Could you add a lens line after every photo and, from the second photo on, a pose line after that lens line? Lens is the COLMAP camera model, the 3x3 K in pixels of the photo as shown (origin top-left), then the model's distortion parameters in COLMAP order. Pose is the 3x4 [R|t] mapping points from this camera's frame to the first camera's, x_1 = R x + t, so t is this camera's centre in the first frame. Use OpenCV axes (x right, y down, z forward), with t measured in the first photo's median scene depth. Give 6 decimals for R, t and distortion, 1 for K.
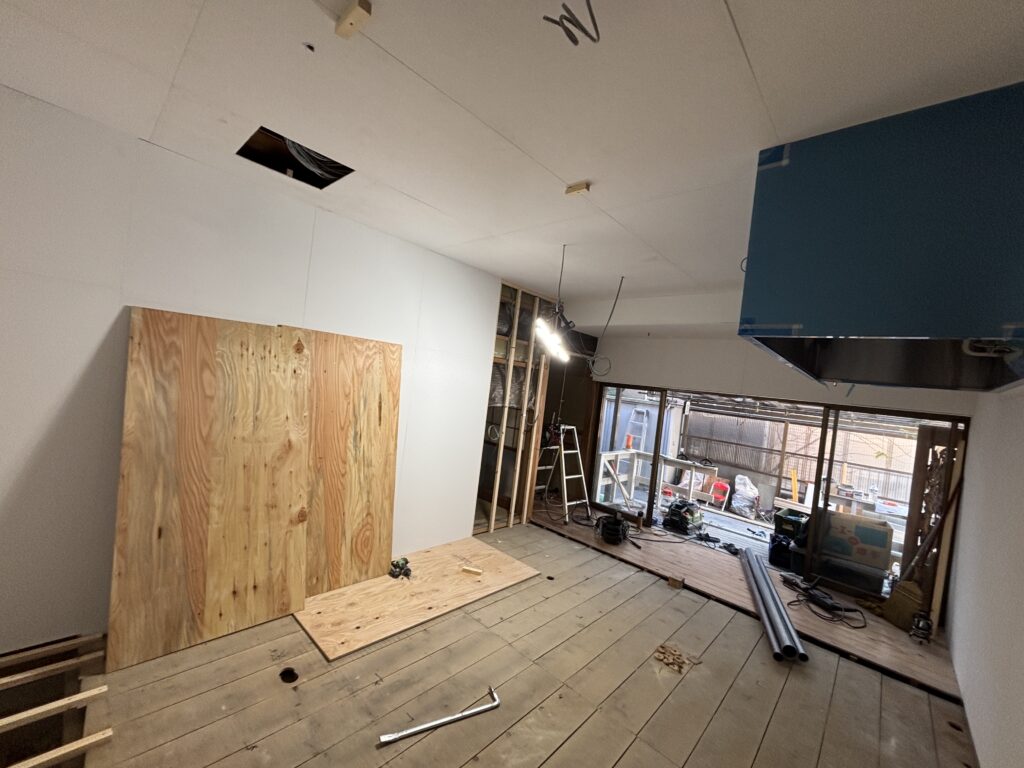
lens RADIAL K [[409.9, 0, 513.2], [0, 409.9, 386.9], [0, 0, 1]] dist [-0.001249, -0.001300]
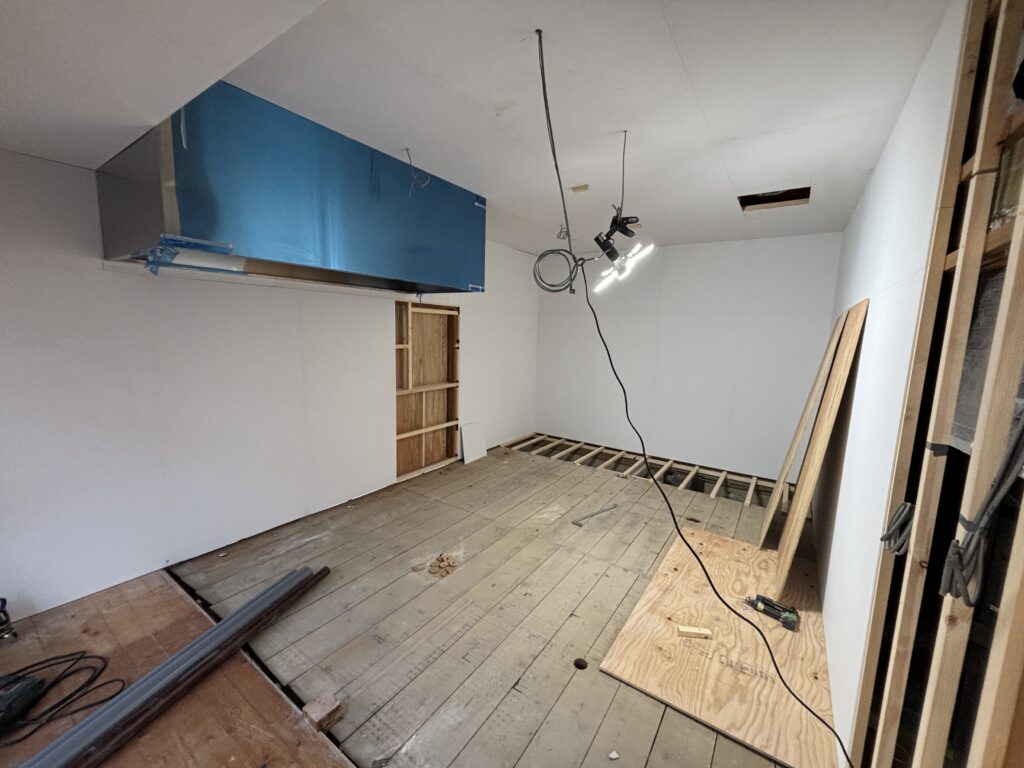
lens RADIAL K [[409.9, 0, 511.6], [0, 409.9, 387.1], [0, 0, 1]] dist [-0.001249, -0.001300]
pose [[-0.978706, -0.127255, -0.161060, 0.393167], [-0.149018, 0.980099, 0.131148, 0.033070], [0.141166, 0.152357, -0.978192, 1.794953]]
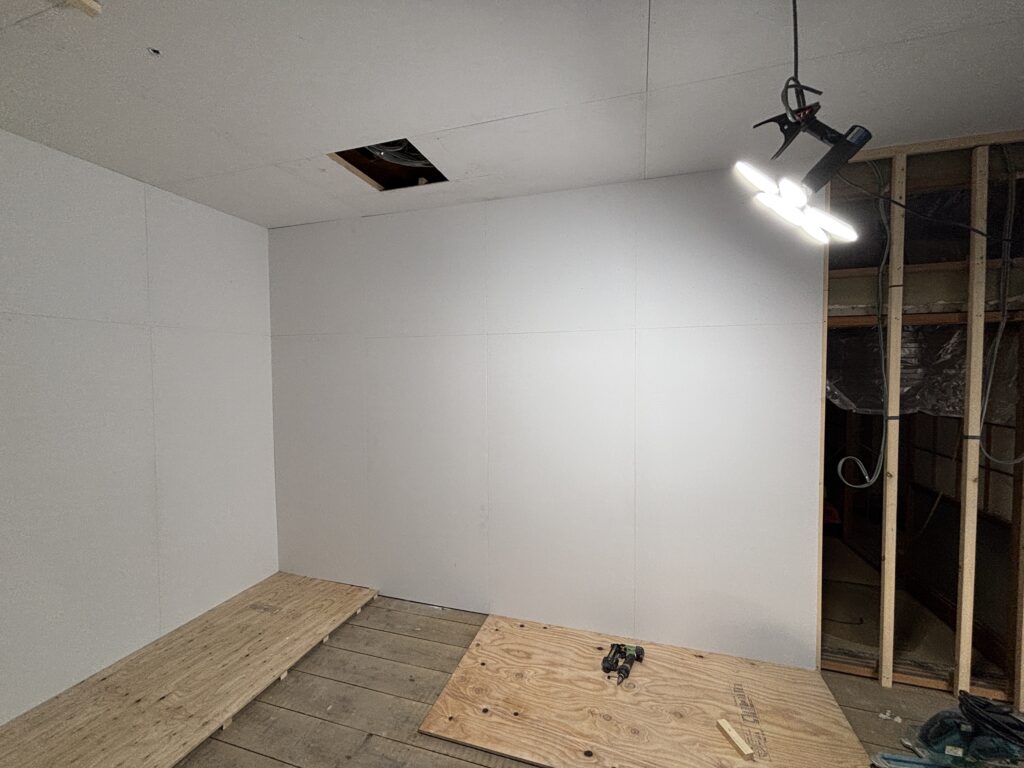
lens RADIAL K [[409.9, 0, 516.3], [0, 409.9, 384.7], [0, 0, 1]] dist [-0.001249, -0.001300]
pose [[0.427507, -0.083467, -0.900151, 0.327184], [0.048521, 0.996412, -0.069349, 0.036166], [0.902709, -0.014029, 0.430023, 0.636655]]
